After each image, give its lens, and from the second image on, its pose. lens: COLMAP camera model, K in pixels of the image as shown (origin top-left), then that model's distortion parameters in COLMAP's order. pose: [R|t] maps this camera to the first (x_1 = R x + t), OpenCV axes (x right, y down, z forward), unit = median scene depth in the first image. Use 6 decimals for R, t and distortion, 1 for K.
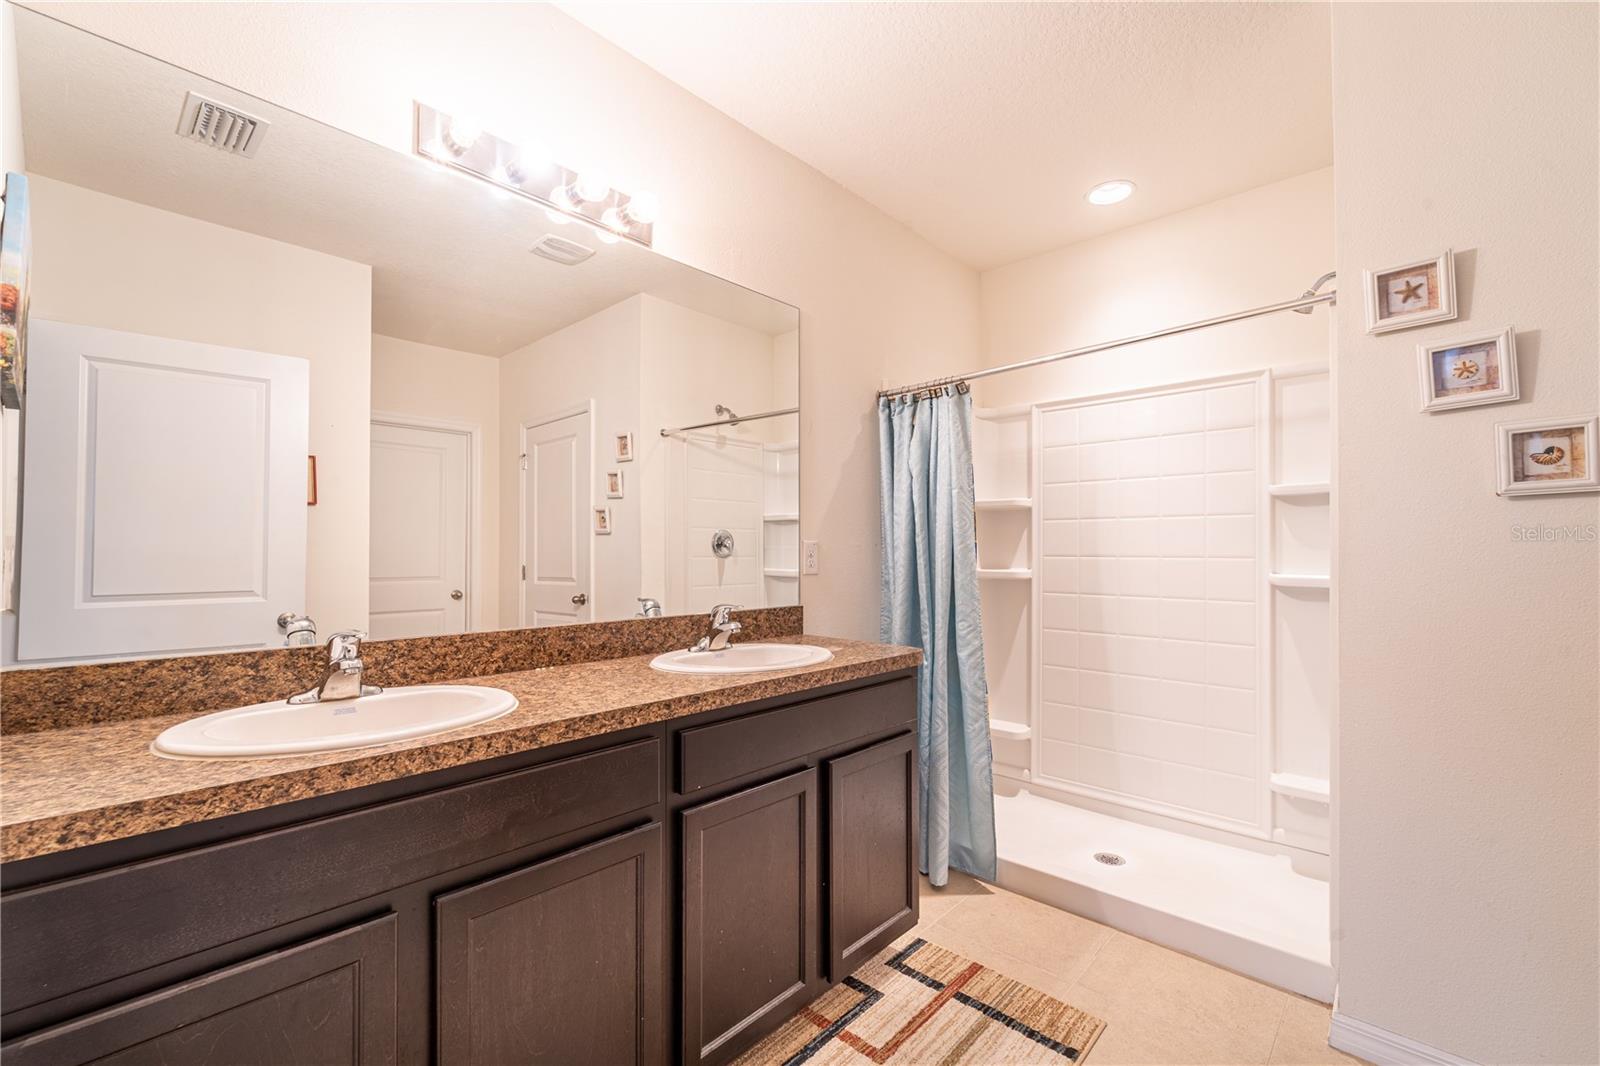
lens RADIAL K [[662.2, 0, 804.1], [0, 662.2, 538.0], [0, 0, 1]] dist [-0.000387, -0.000572]
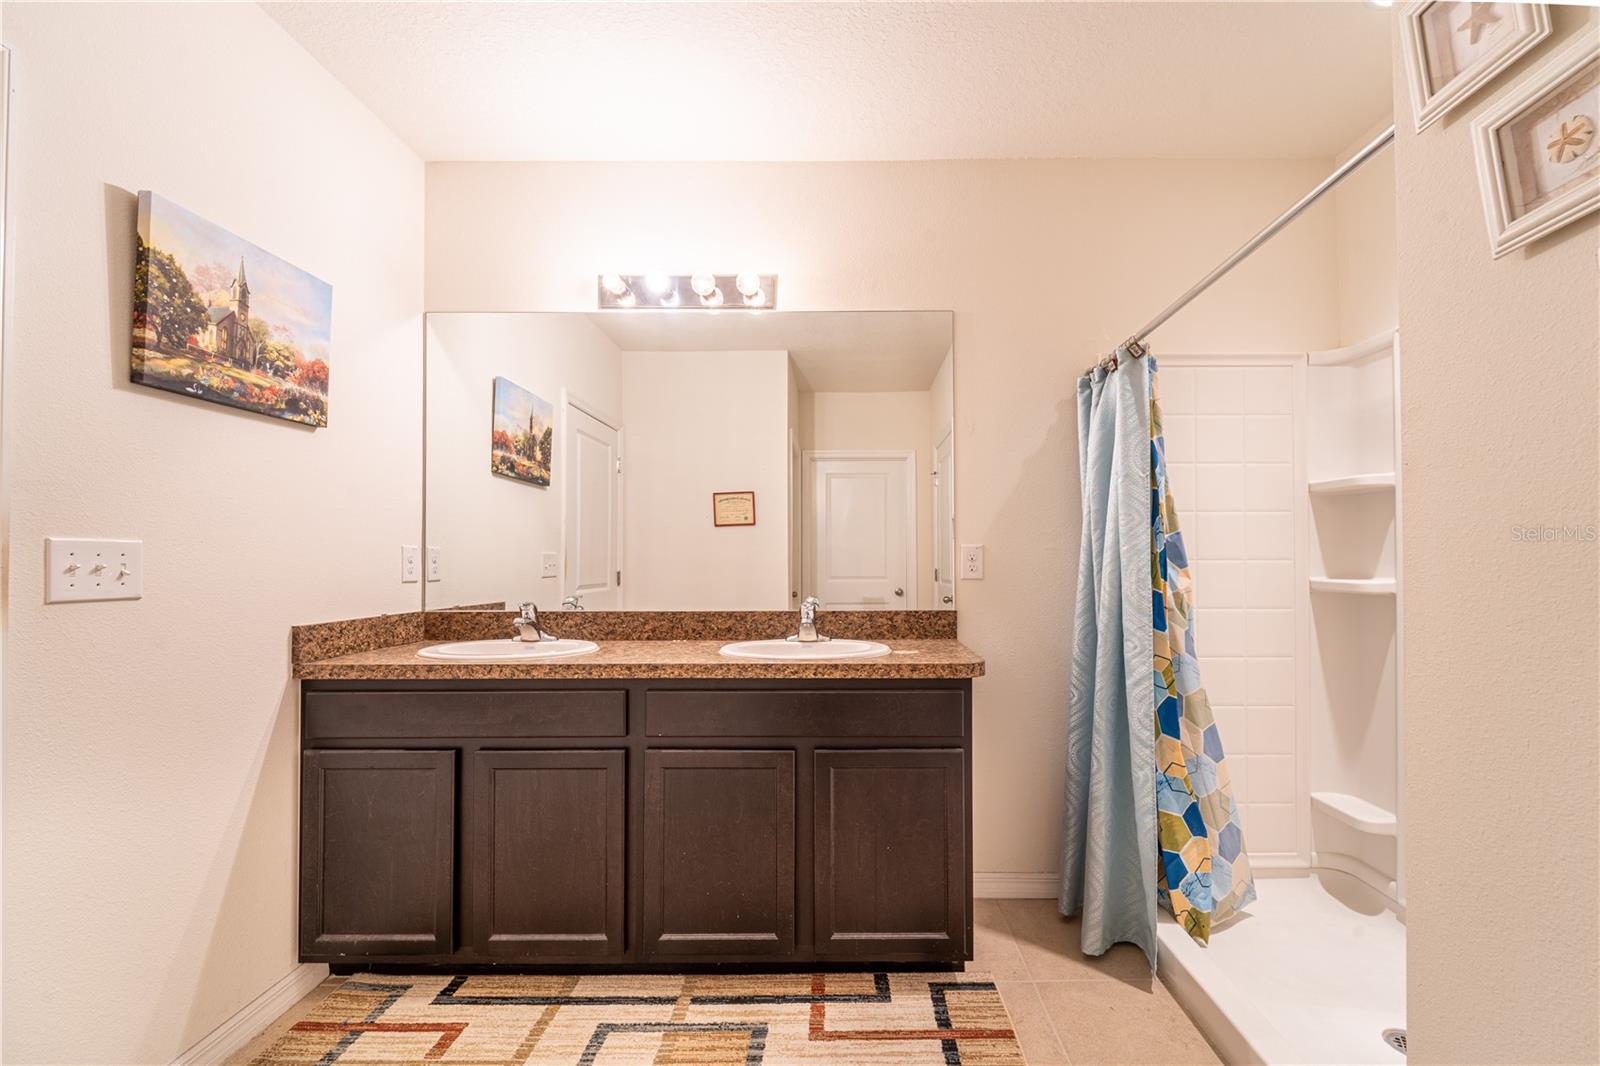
lens RADIAL K [[633.1, 0, 803.7], [0, 633.1, 543.3], [0, 0, 1]] dist [-0.000214, -0.000094]
pose [[0.691140, -0.020172, -0.722439, 0.807315], [0.020125, 0.999760, -0.008663, 0.008745], [0.722440, -0.008552, 0.691380, 0.282543]]
